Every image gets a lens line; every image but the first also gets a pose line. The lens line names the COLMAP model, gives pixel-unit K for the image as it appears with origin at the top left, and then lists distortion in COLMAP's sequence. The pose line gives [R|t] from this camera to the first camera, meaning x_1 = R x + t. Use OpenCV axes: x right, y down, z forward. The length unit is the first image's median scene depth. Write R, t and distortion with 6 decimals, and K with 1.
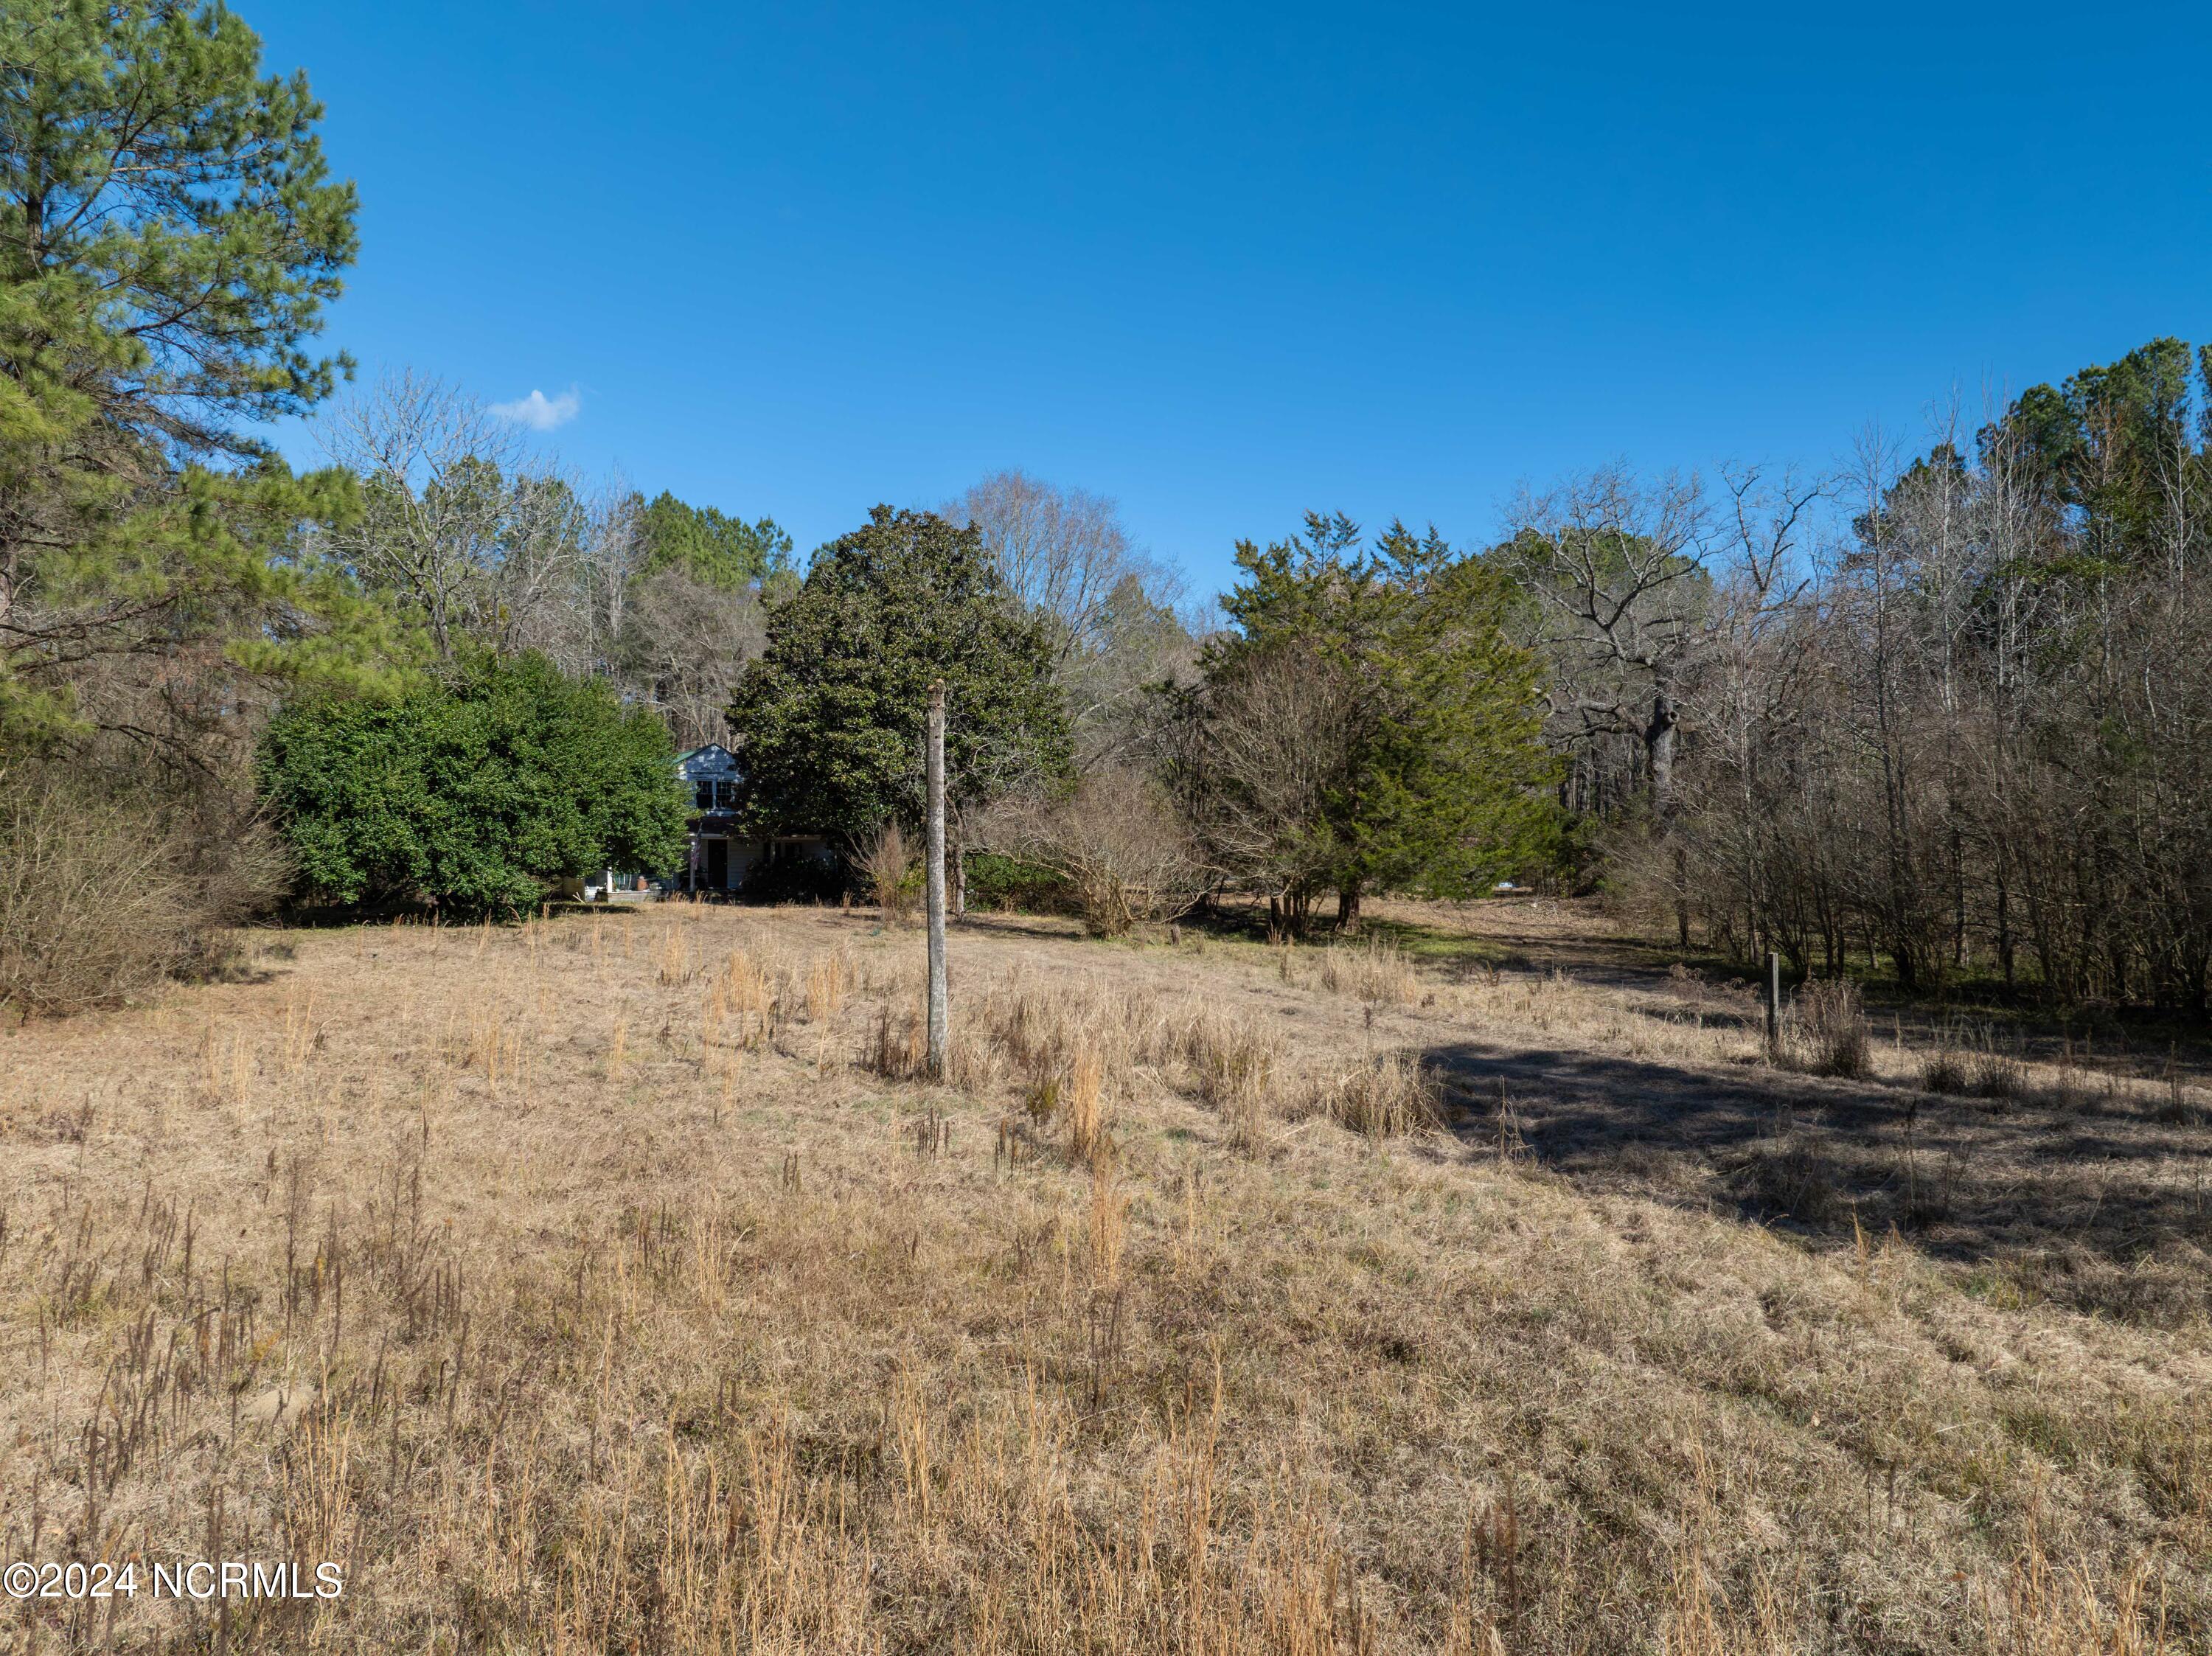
lens RADIAL K [[1569.1, 0, 1111.3], [0, 1569.1, 836.7], [0, 0, 1]] dist [-0.042908, 0.011292]
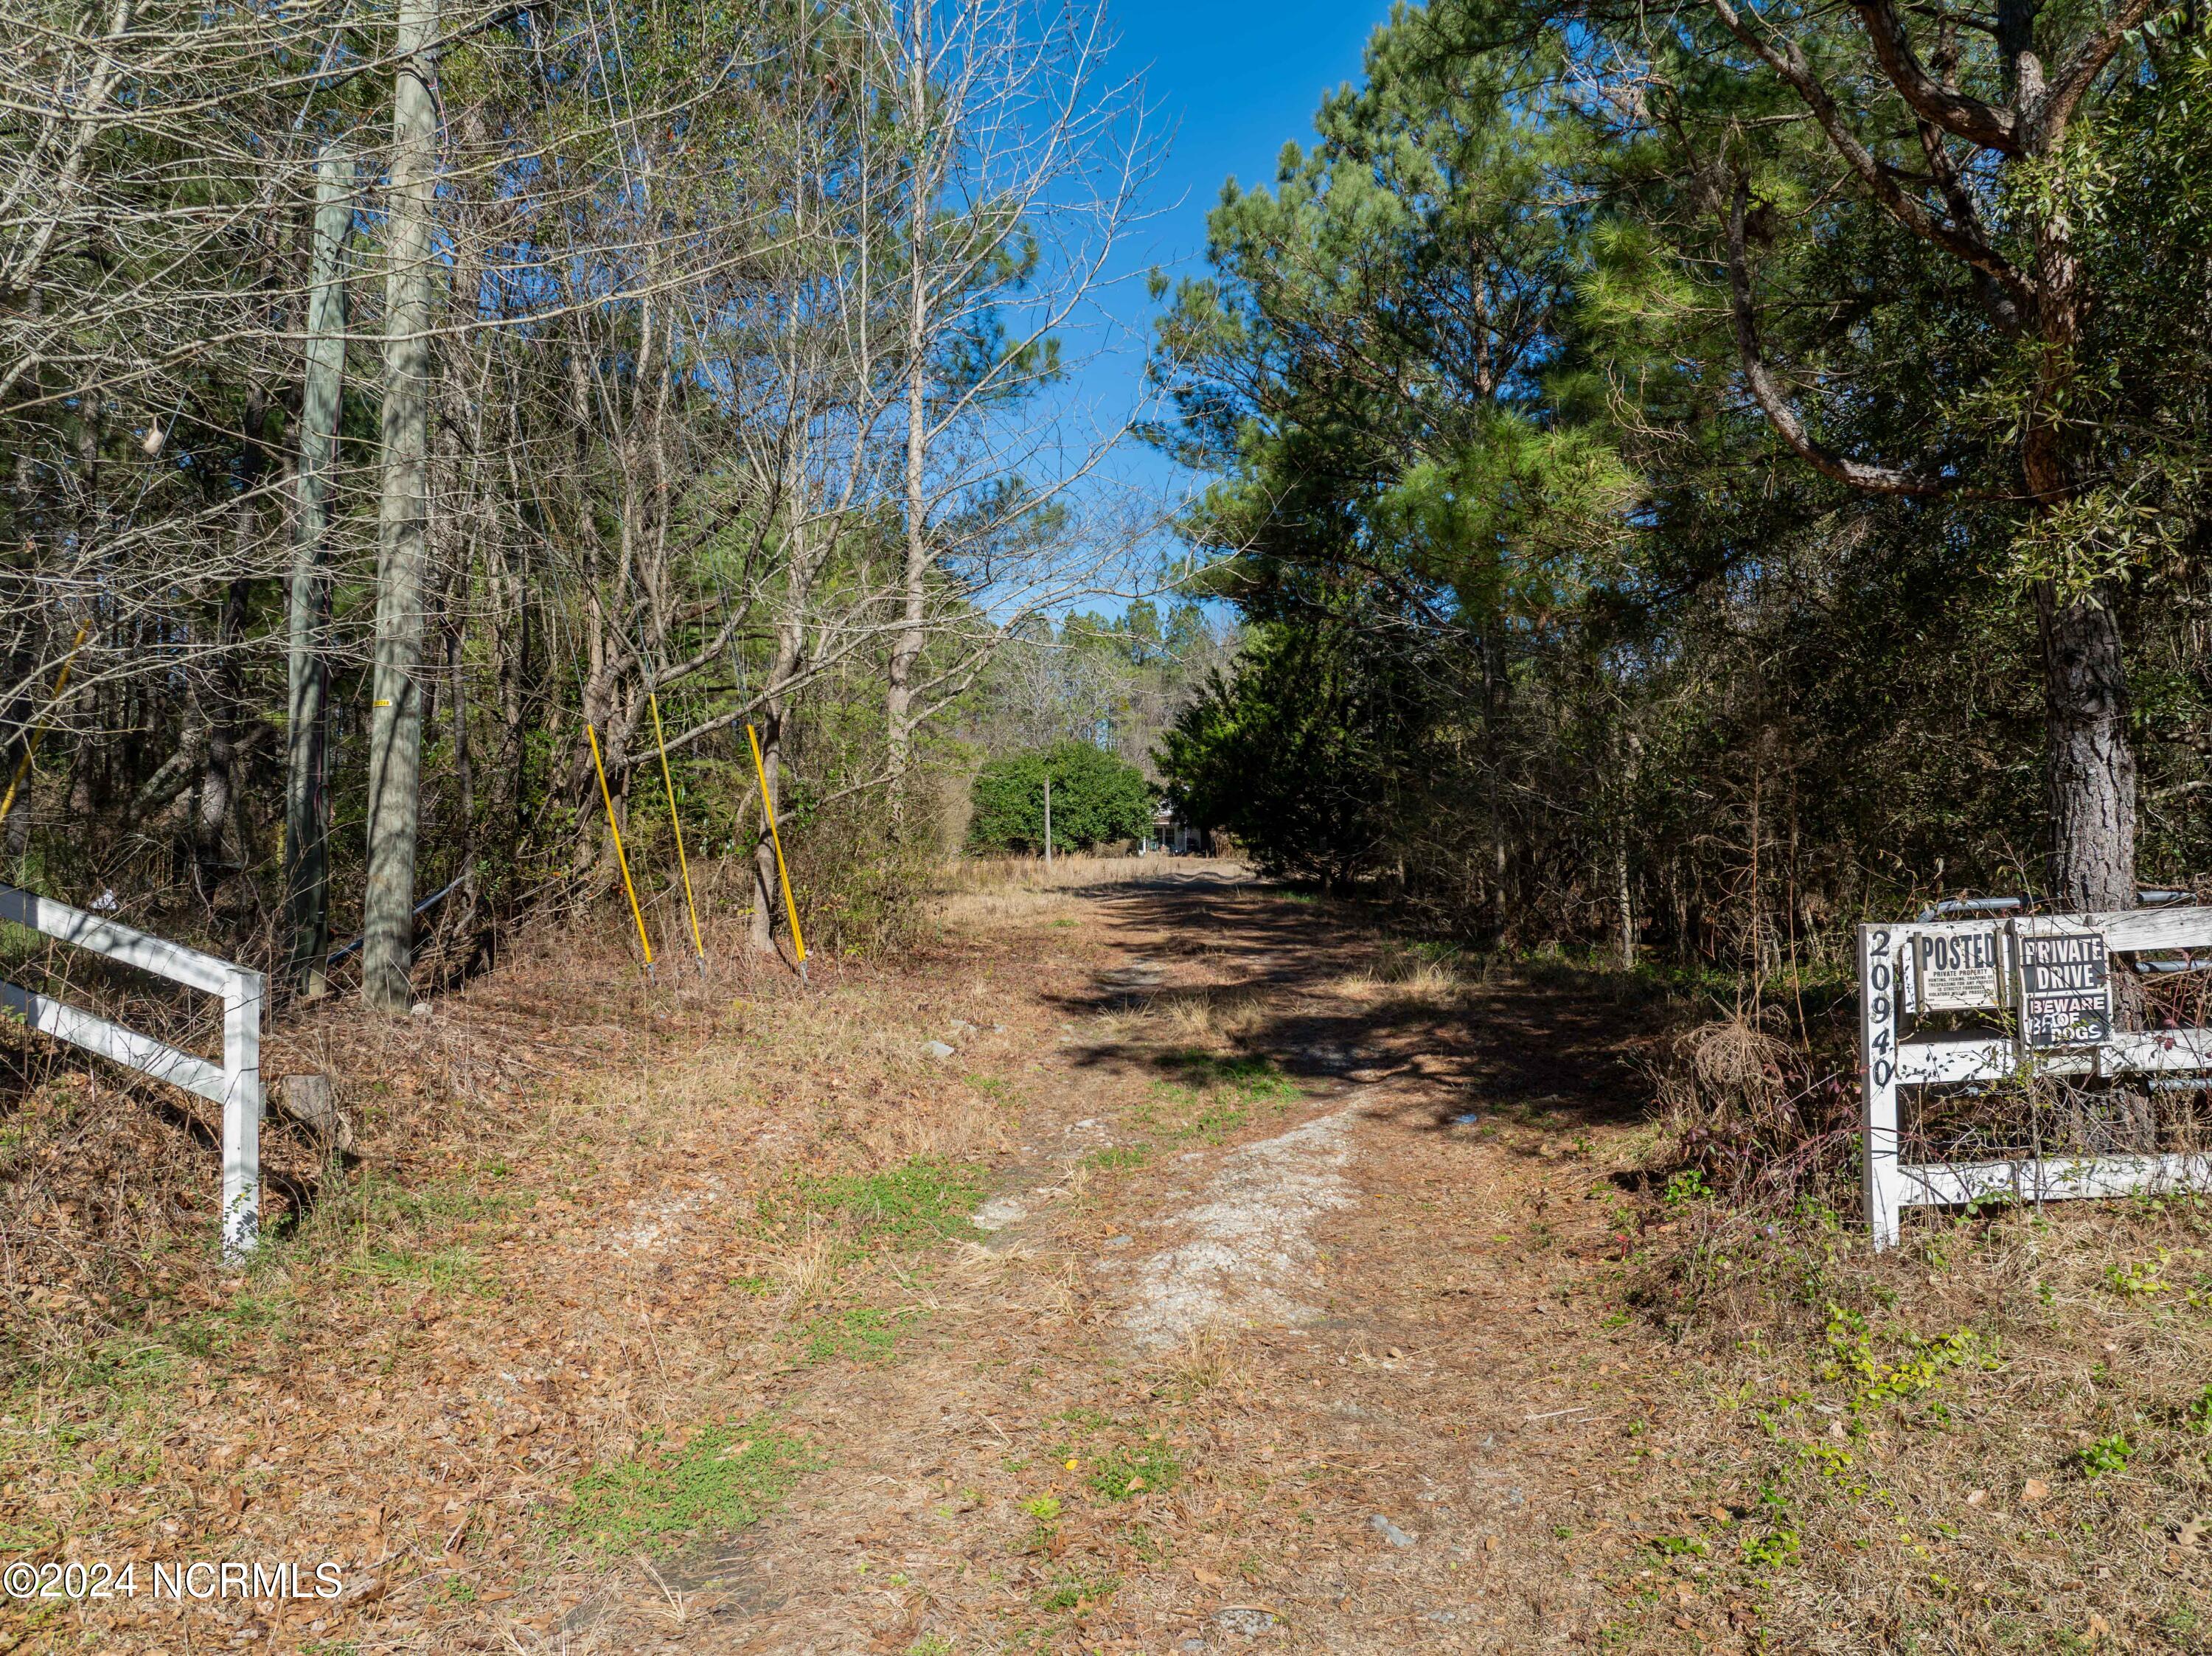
lens RADIAL K [[1569.1, 0, 1090.7], [0, 1569.1, 822.5], [0, 0, 1]] dist [-0.042908, 0.011292]
pose [[0.860830, -0.007656, -0.508835, 0.720694], [0.002407, 0.999937, -0.010973, 0.021667], [0.508887, 0.008221, 0.860794, -0.853265]]
